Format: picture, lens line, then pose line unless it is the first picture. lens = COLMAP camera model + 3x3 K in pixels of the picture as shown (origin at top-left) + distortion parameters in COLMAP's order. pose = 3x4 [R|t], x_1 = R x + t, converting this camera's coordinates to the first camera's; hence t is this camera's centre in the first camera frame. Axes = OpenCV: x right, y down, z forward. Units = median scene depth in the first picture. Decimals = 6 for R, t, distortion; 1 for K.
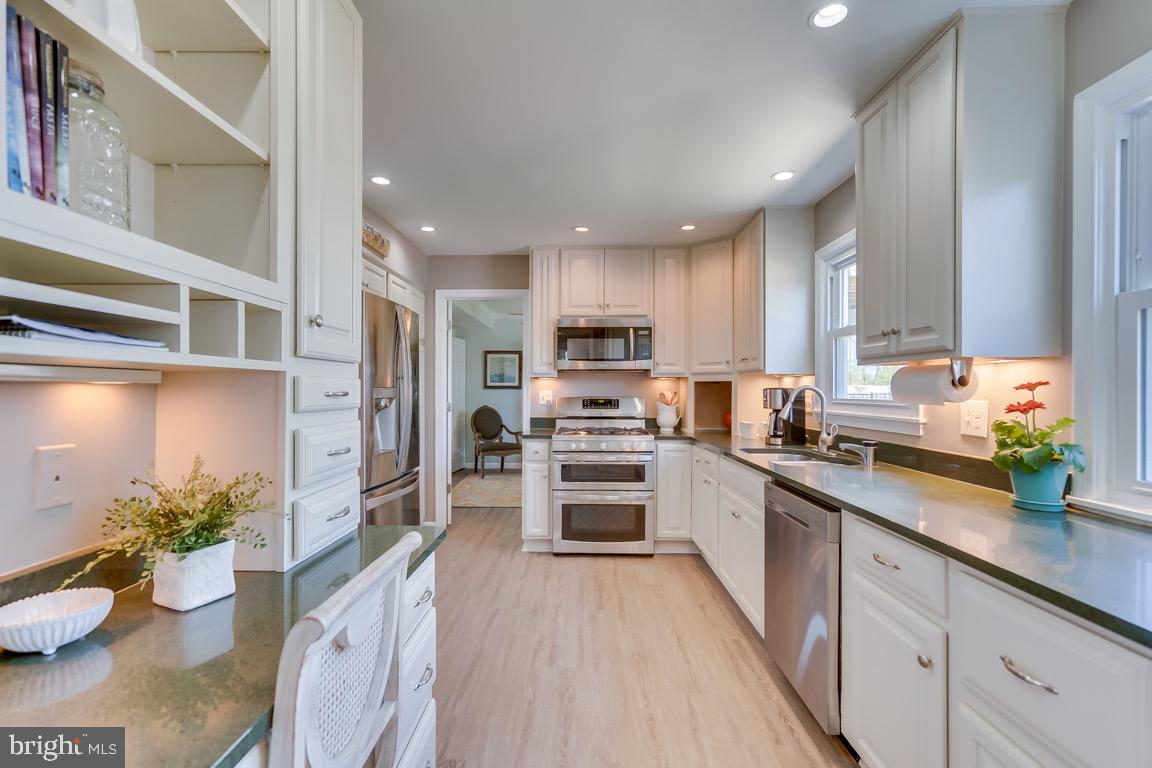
lens RADIAL K [[533.1, 0, 564.4], [0, 533.1, 387.4], [0, 0, 1]] dist [0.010372, 0.005257]
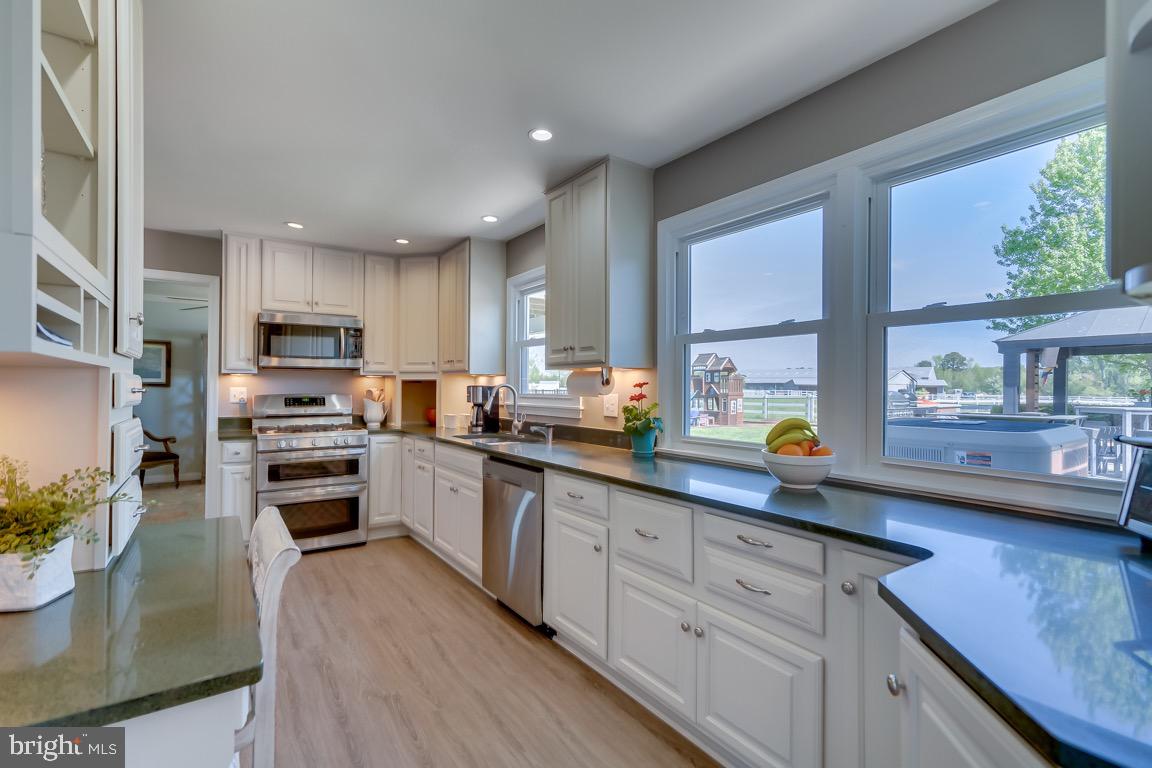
lens RADIAL K [[533.1, 0, 566.5], [0, 533.1, 387.7], [0, 0, 1]] dist [0.010372, 0.005257]
pose [[0.816273, -0.000062, 0.577666, -0.160247], [-0.002809, 0.999988, 0.004075, 0.000104], [-0.577659, -0.004949, 0.816263, -0.129472]]
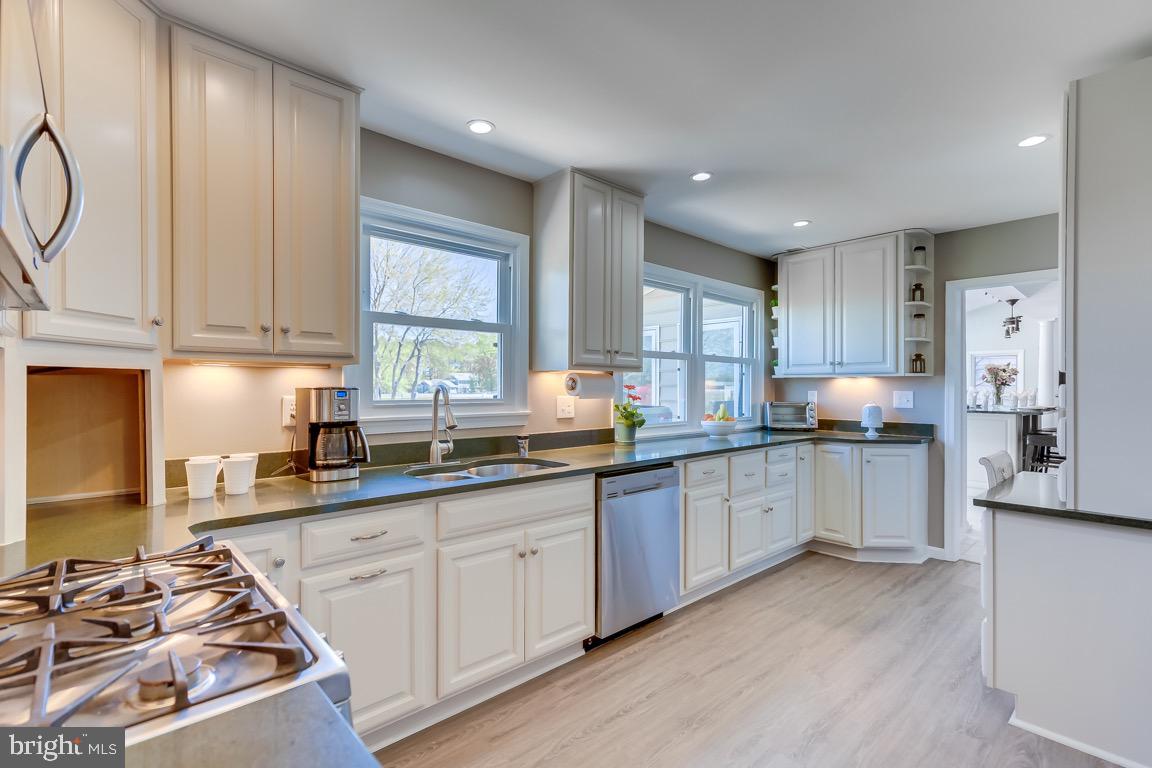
lens RADIAL K [[533.1, 0, 568.0], [0, 533.1, 390.6], [0, 0, 1]] dist [0.010372, 0.005257]
pose [[-0.691071, -0.012690, 0.722676, -0.251958], [-0.008778, 0.999919, 0.009164, -0.003371], [-0.722734, -0.000011, -0.691127, 1.382539]]
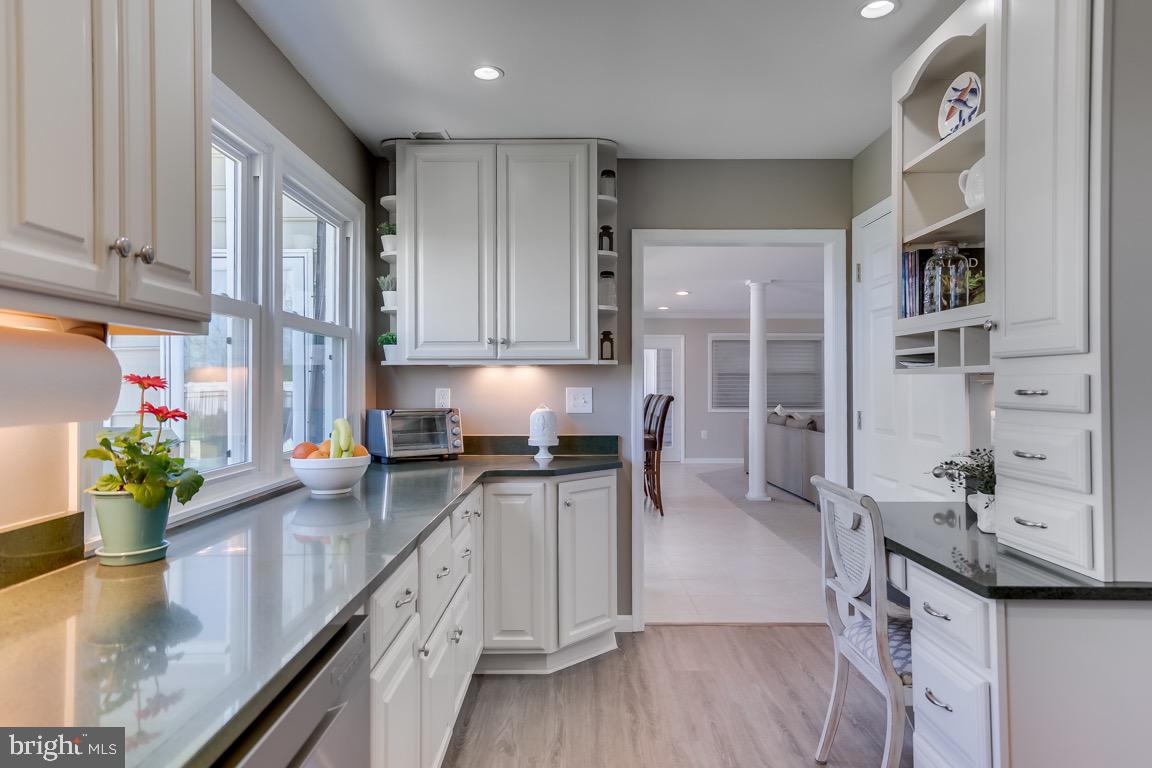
lens RADIAL K [[710.0, 0, 572.0], [0, 710.0, 380.4], [0, 0, 1]] dist [0.022937, 0.002789]
pose [[-0.999751, -0.002704, -0.022141, 0.178665], [-0.002526, 0.999964, -0.008087, 0.000723], [0.022162, -0.008030, -0.999722, 1.019138]]
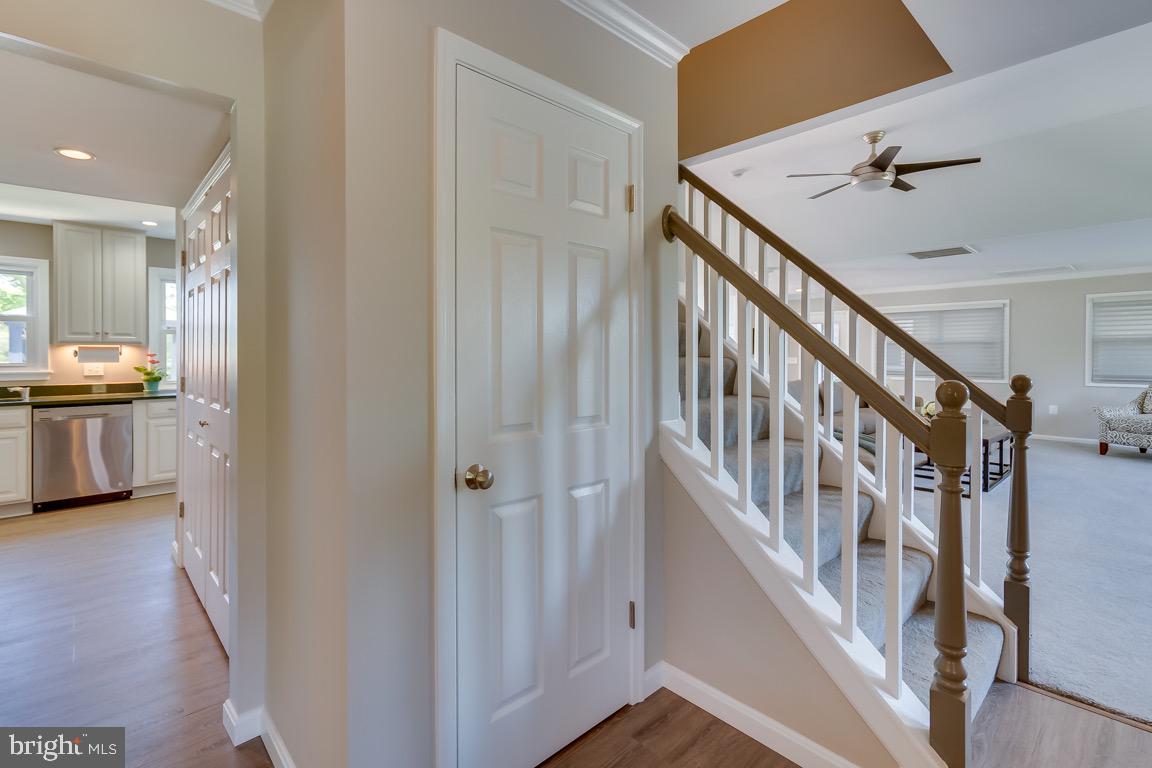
lens RADIAL K [[533.1, 0, 570.1], [0, 533.1, 363.3], [0, 0, 1]] dist [0.010372, 0.005257]
pose [[-0.698193, -0.009645, 0.715845, -1.676022], [0.000875, 0.999897, 0.014325, 0.000906], [-0.715909, 0.010628, -0.698112, 0.773052]]
